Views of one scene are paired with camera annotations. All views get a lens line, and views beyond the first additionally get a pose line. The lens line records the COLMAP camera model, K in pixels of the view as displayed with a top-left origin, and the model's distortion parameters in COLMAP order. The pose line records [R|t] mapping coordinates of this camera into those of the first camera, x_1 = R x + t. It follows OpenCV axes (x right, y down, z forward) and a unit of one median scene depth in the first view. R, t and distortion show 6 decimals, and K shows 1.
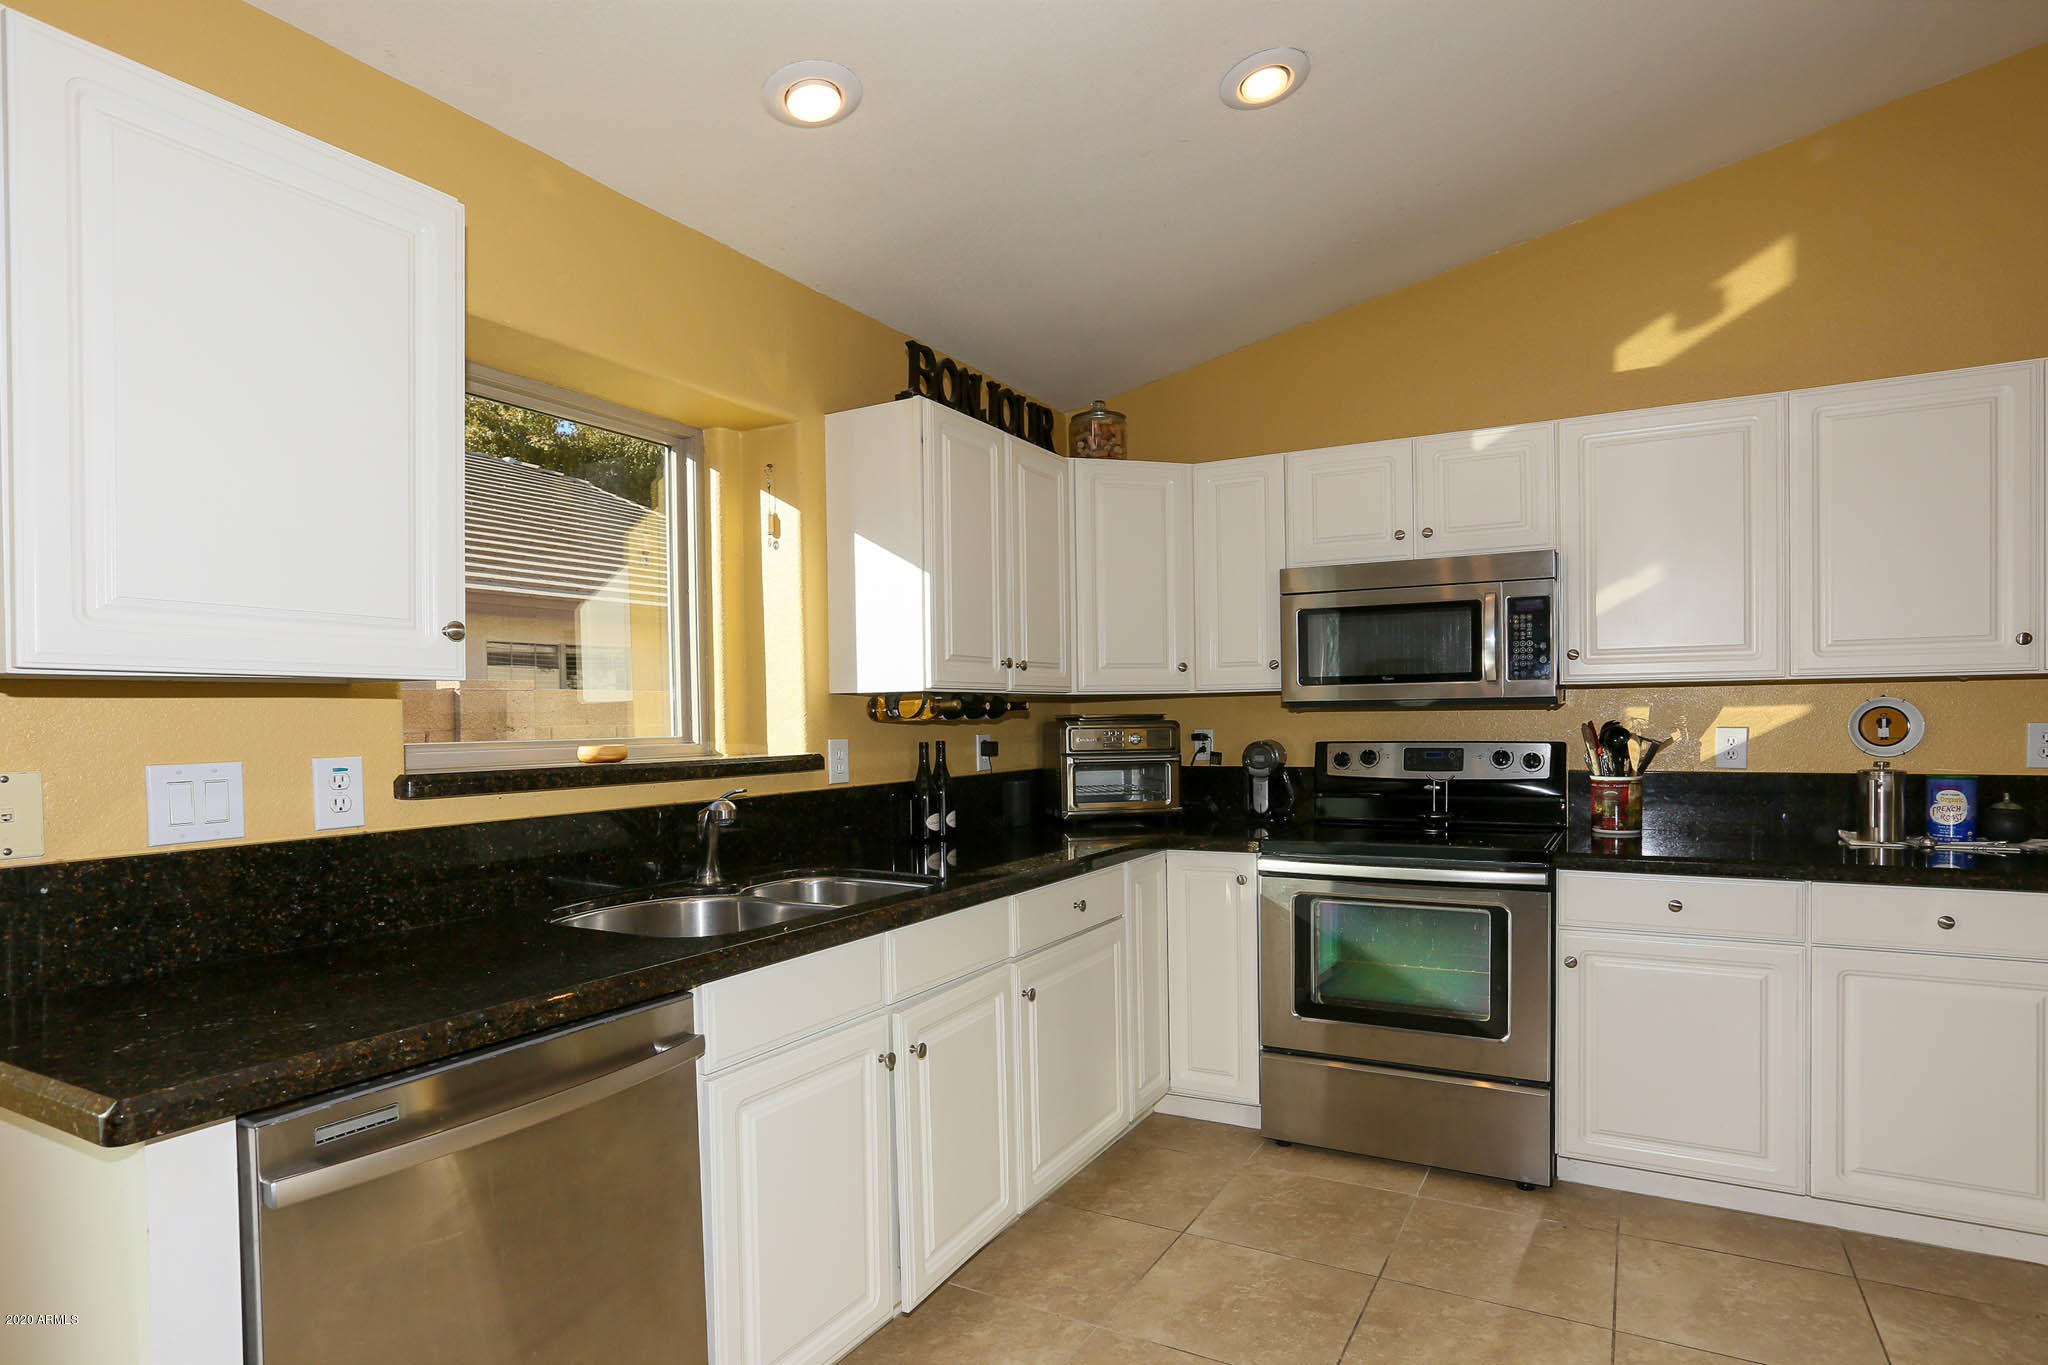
lens RADIAL K [[1073.1, 0, 1056.1], [0, 1073.1, 723.4], [0, 0, 1]] dist [-0.022800, 0.002838]
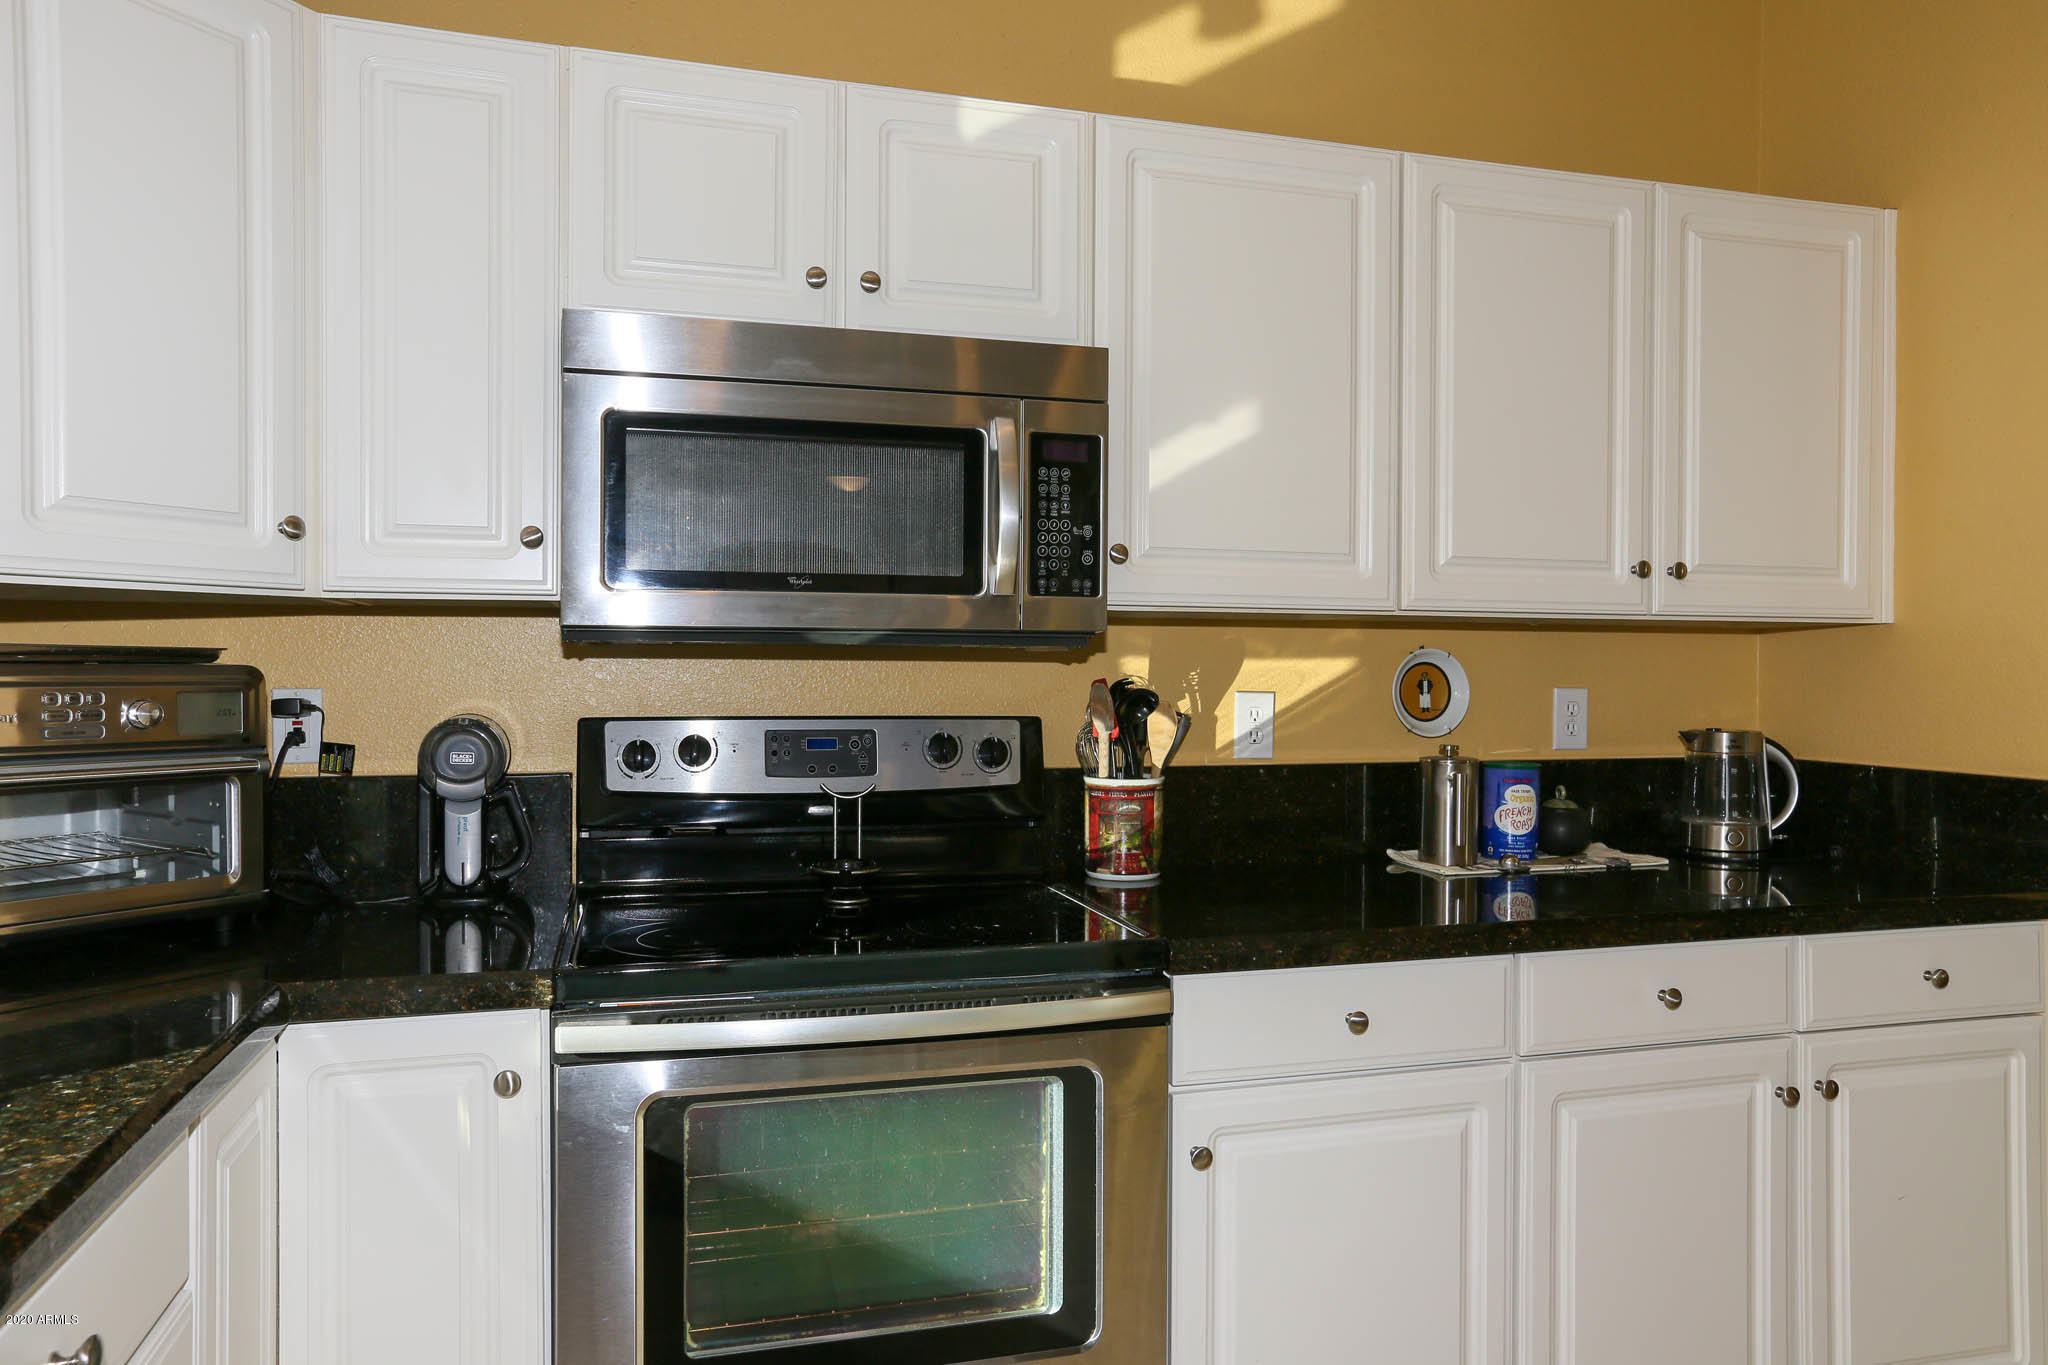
lens RADIAL K [[1423.6, 0, 985.8], [0, 1423.6, 665.2], [0, 0, 1]] dist [-0.031942, 0.028094]
pose [[0.744179, 0.019522, 0.667695, -0.038541], [-0.010974, 0.999795, -0.017002, 0.003486], [-0.667890, 0.005325, 0.744241, 0.504241]]
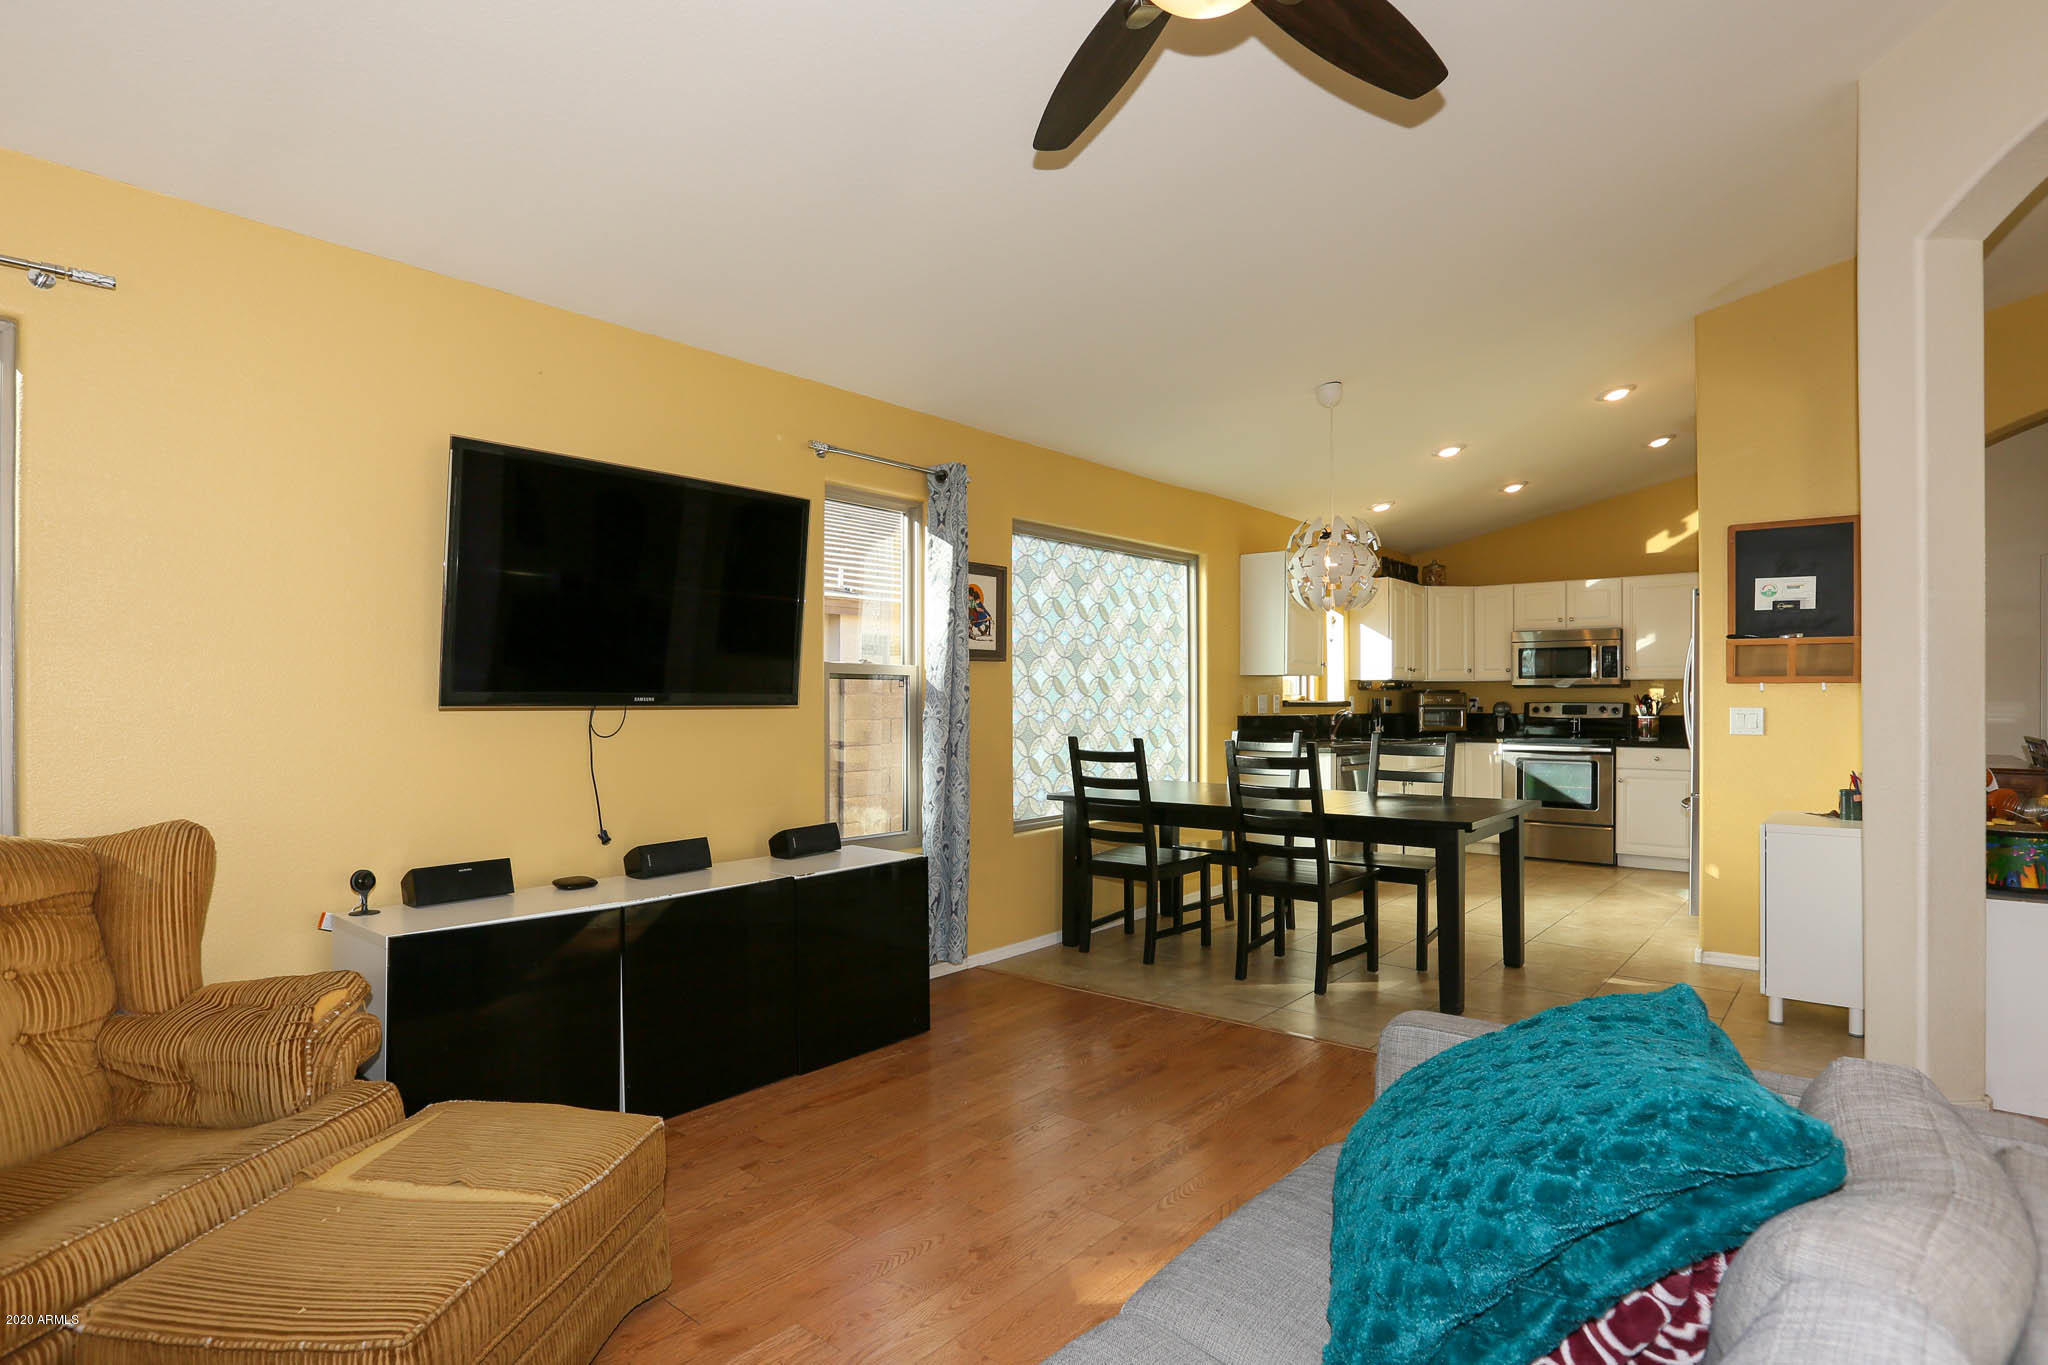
lens RADIAL K [[1062.7, 0, 1124.4], [0, 1062.7, 699.4], [0, 0, 1]] dist [-0.060367, -0.001062]
pose [[0.993416, 0.011131, -0.114021, -0.427793], [-0.012203, 0.999888, -0.008706, 0.047795], [0.113911, 0.010040, 0.993440, -1.630442]]
